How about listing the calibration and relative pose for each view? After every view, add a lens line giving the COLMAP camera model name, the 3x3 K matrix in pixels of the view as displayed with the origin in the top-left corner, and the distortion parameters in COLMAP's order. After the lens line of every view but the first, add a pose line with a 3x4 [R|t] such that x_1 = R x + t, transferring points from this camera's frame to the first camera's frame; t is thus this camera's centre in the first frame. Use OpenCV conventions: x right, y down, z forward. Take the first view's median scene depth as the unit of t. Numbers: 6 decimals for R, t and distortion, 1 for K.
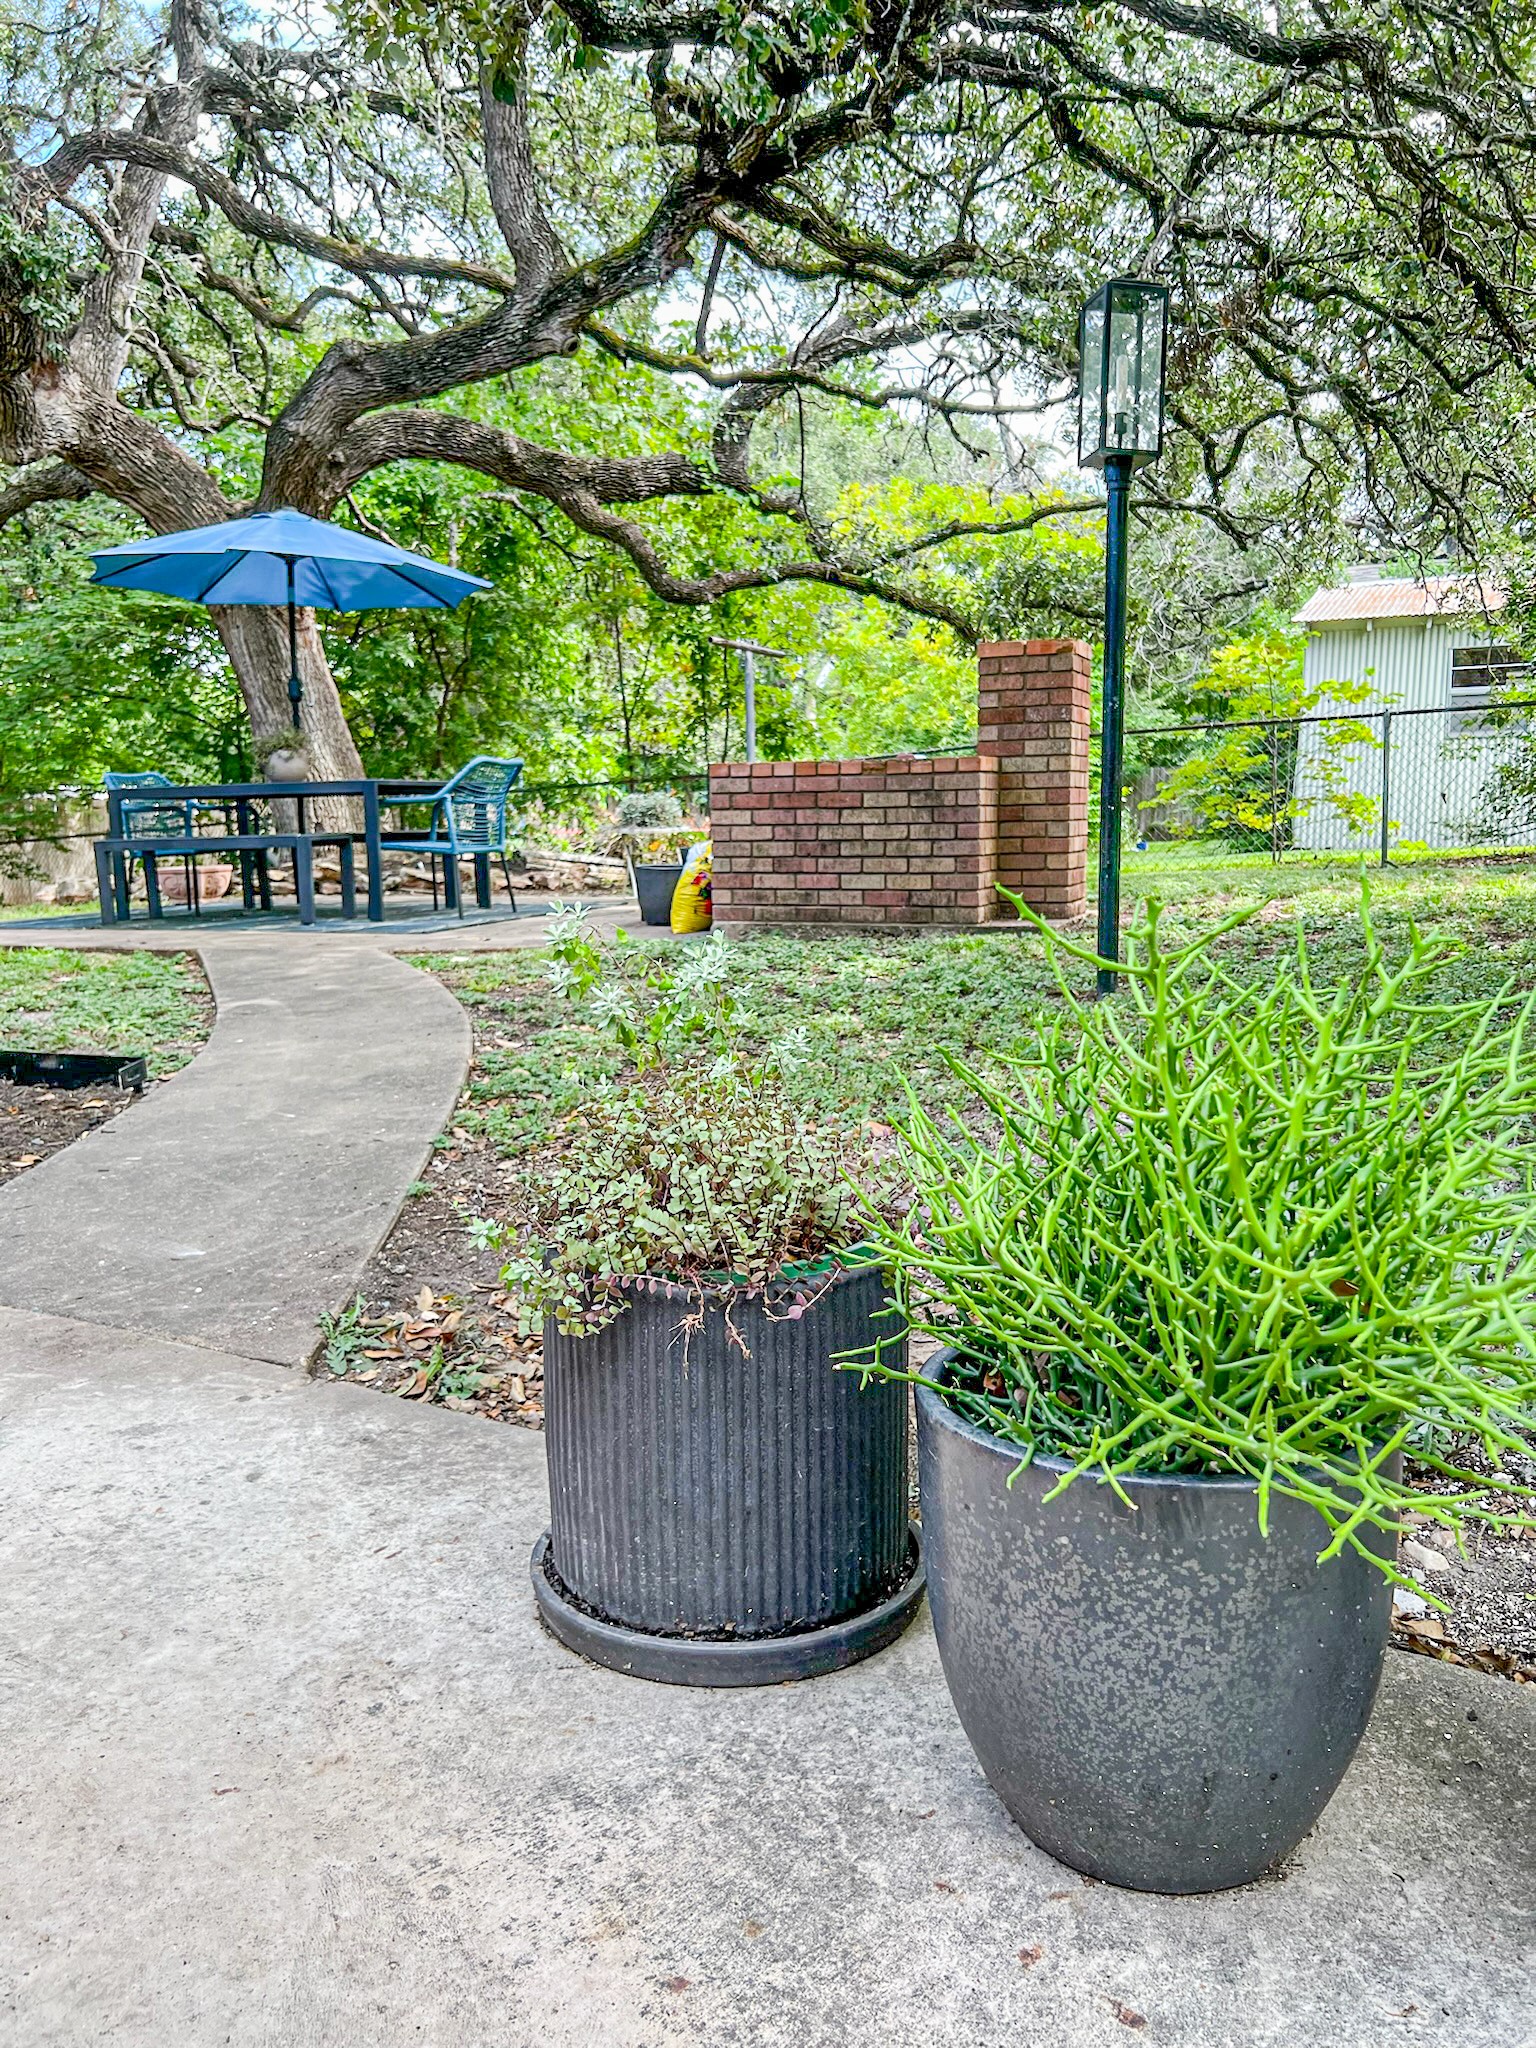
lens RADIAL K [[1572.8, 0, 768.0], [0, 1572.8, 1024.0], [0, 0, 1]] dist [0.050046, -0.093136]
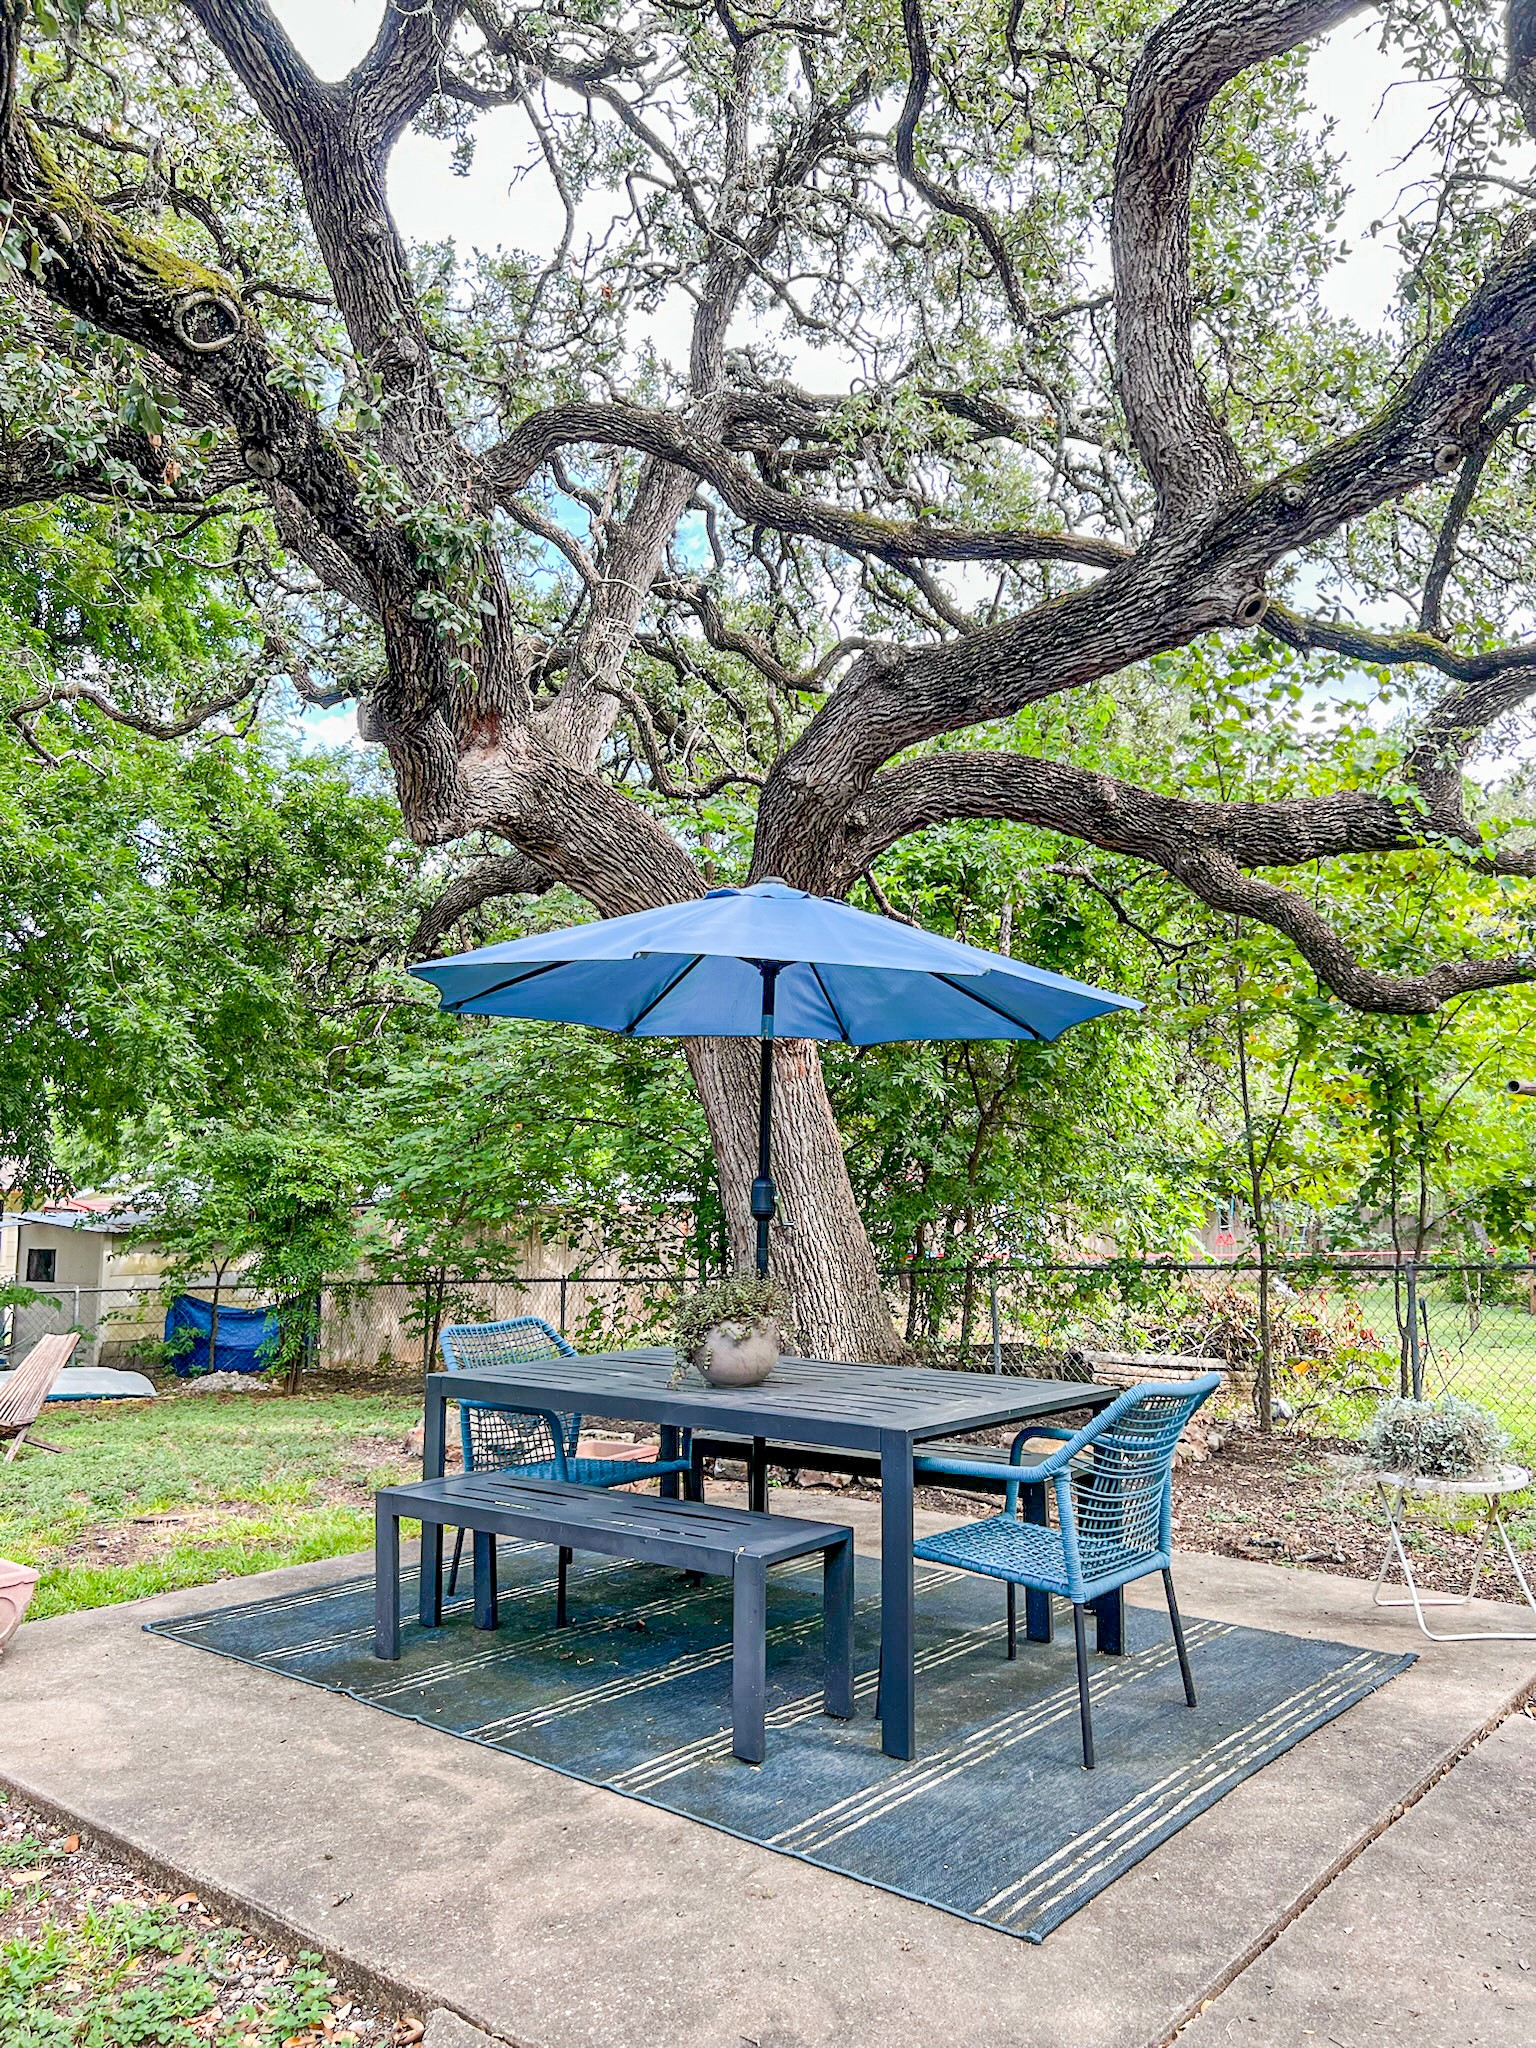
lens RADIAL K [[1572.8, 0, 768.0], [0, 1572.8, 1024.0], [0, 0, 1]] dist [0.050046, -0.093136]
pose [[0.953352, -0.008011, -0.301753, -0.096608], [-0.062918, 0.972418, -0.224597, -0.106698], [0.295230, 0.233106, 0.926553, 0.350849]]
